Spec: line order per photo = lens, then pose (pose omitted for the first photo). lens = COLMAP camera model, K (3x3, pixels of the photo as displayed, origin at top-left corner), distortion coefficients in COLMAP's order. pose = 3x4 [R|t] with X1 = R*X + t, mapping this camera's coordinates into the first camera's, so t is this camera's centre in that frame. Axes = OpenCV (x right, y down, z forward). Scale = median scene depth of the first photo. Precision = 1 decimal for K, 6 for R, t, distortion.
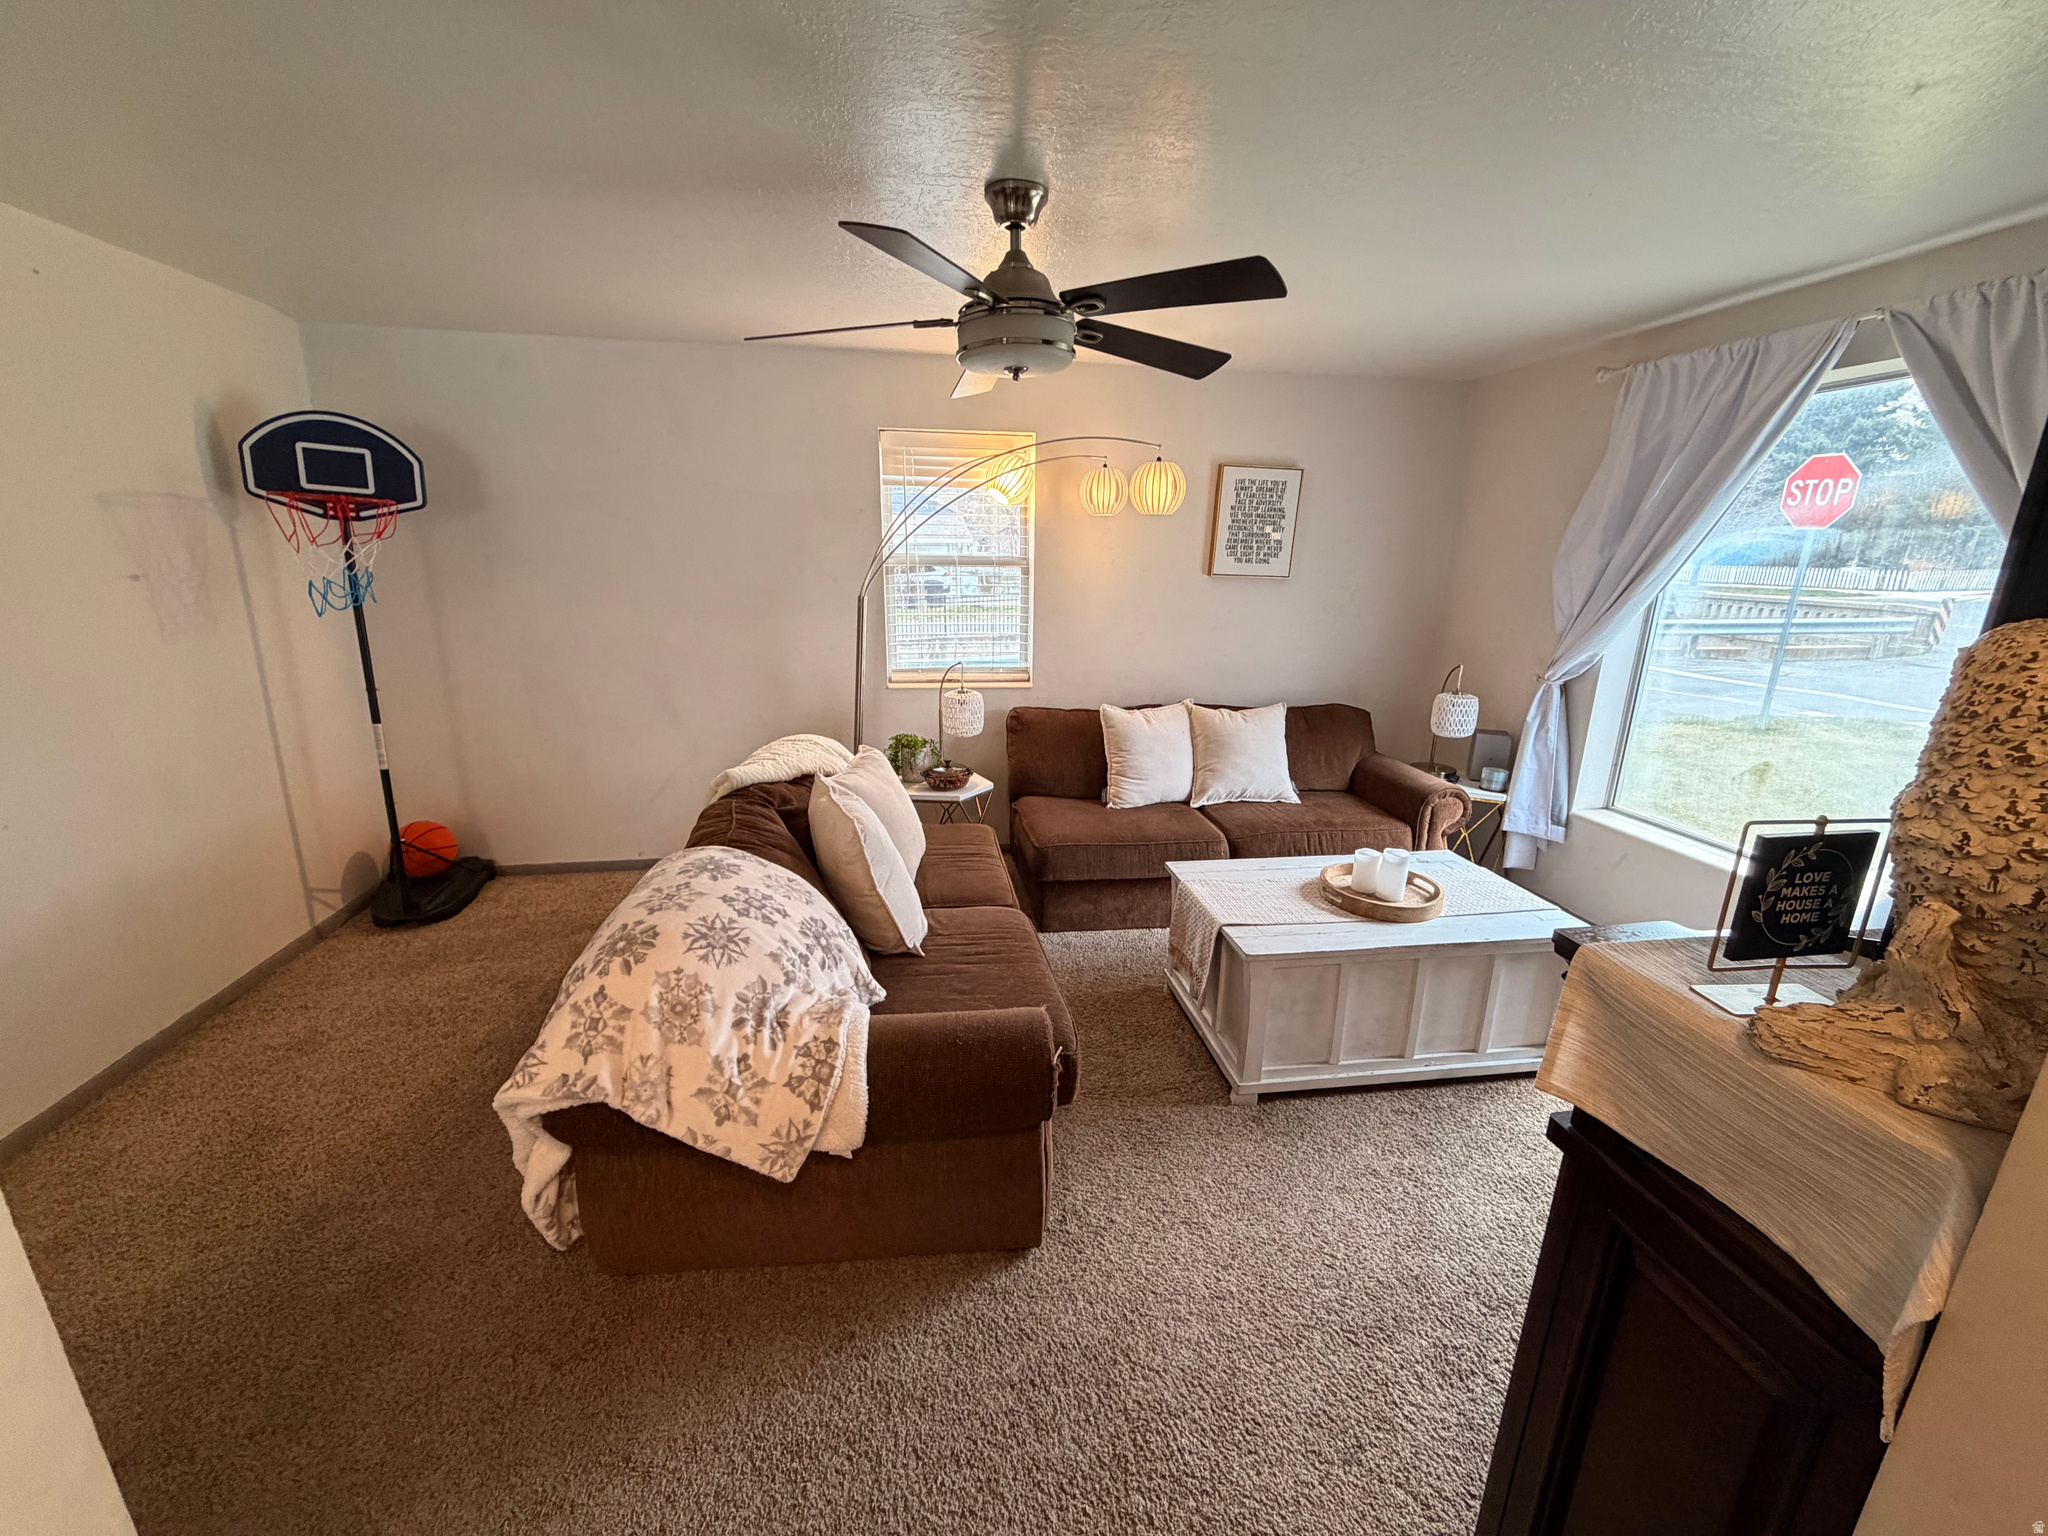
lens RADIAL K [[807.6, 0, 1017.6], [0, 807.6, 768.4], [0, 0, 1]] dist [-0.003186, -0.000363]
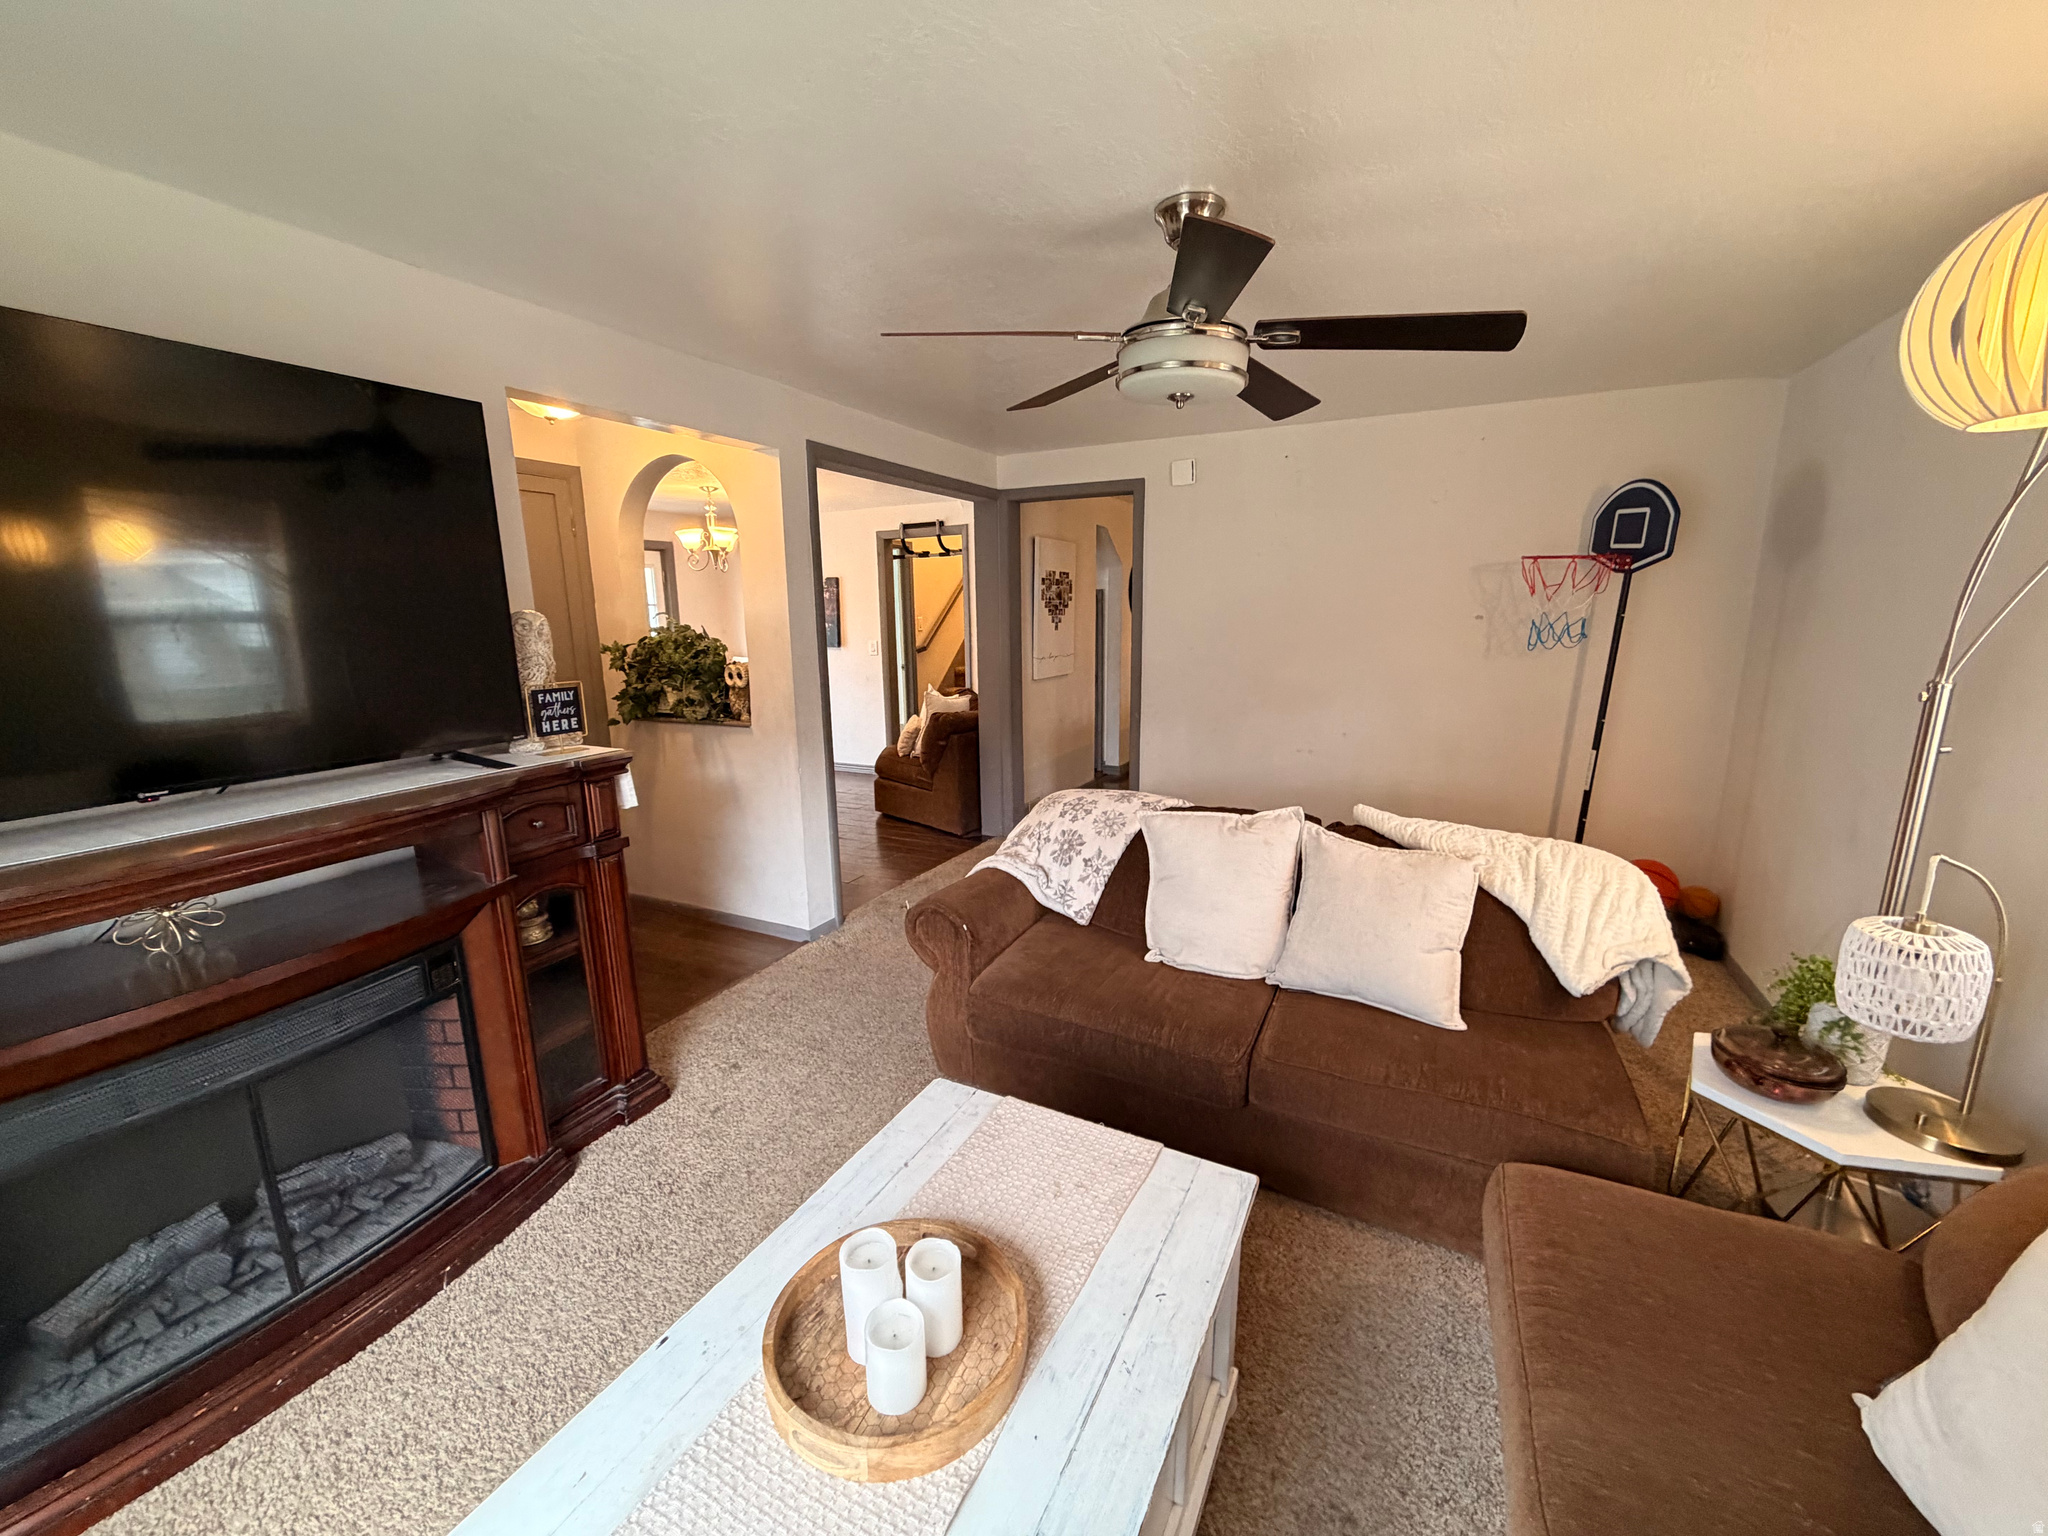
lens RADIAL K [[807.6, 0, 1017.6], [0, 807.6, 768.4], [0, 0, 1]] dist [-0.003186, -0.000363]
pose [[-0.587663, 0.154949, -0.794130, 0.624968], [-0.205215, 0.920853, 0.331537, -0.256109], [0.782648, 0.357800, -0.509353, 1.014927]]
